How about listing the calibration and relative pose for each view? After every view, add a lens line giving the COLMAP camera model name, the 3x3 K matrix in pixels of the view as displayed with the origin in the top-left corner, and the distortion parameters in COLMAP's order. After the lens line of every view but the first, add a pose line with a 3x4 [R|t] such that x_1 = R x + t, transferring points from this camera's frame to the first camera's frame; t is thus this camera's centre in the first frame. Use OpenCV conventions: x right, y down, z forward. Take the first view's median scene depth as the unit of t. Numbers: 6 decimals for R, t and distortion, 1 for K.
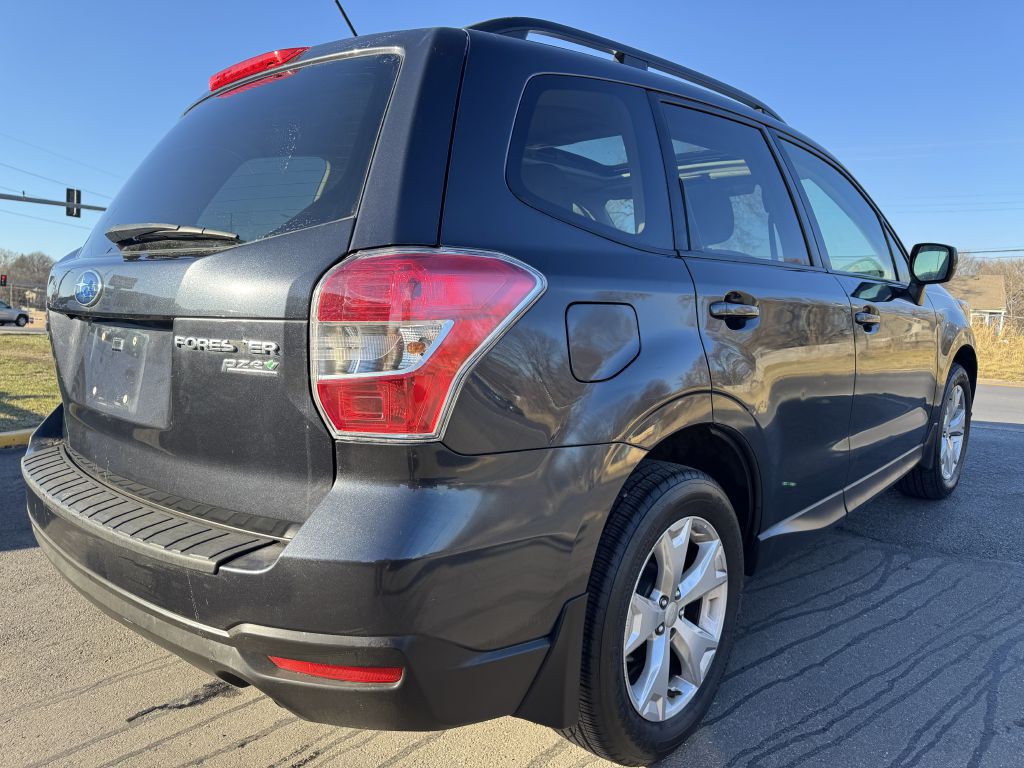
lens RADIAL K [[730.6, 0, 510.6], [0, 730.6, 386.0], [0, 0, 1]] dist [-0.000864, -0.013591]
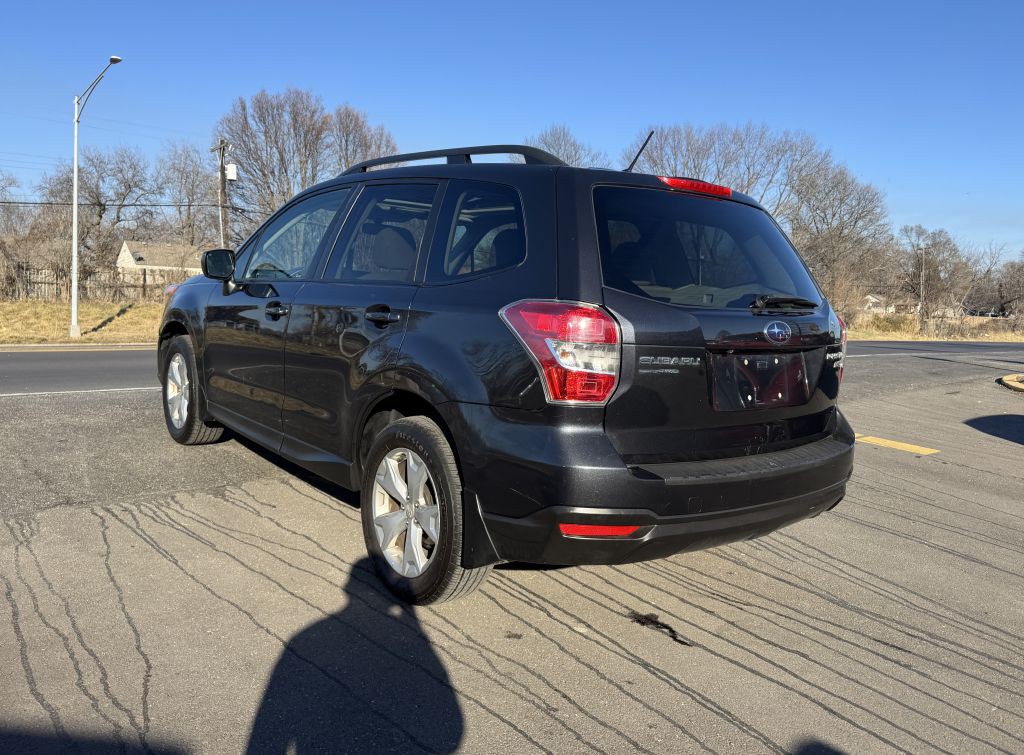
lens RADIAL K [[791.5, 0, 503.7], [0, 791.5, 361.5], [0, 0, 1]] dist [0.028281, -0.039733]
pose [[0.148194, -0.096205, 0.984268, -1.965748], [0.071227, 0.993711, 0.086404, -0.214854], [-0.986390, 0.057302, 0.154114, 1.082218]]
